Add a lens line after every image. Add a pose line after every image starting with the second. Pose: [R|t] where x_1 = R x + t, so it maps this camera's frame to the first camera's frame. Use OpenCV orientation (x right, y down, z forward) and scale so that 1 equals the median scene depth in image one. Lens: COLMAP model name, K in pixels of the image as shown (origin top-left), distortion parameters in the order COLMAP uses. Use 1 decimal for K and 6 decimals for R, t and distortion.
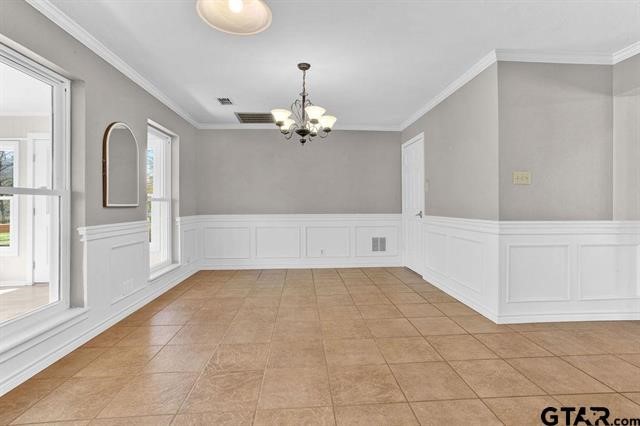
lens RADIAL K [[306.8, 0, 320.7], [0, 306.8, 206.6], [0, 0, 1]] dist [-0.018499, 0.004419]
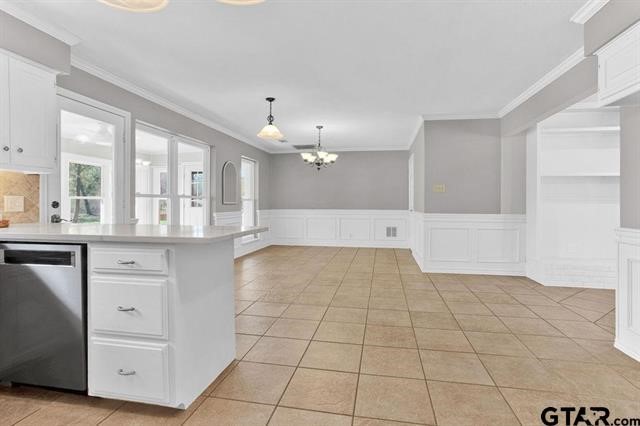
lens RADIAL K [[306.8, 0, 322.5], [0, 306.8, 208.4], [0, 0, 1]] dist [-0.018499, 0.004419]
pose [[0.968802, 0.009049, -0.247669, 0.330507], [-0.006020, 0.999898, 0.012987, 0.000498], [0.247761, -0.011091, 0.968758, -0.609181]]
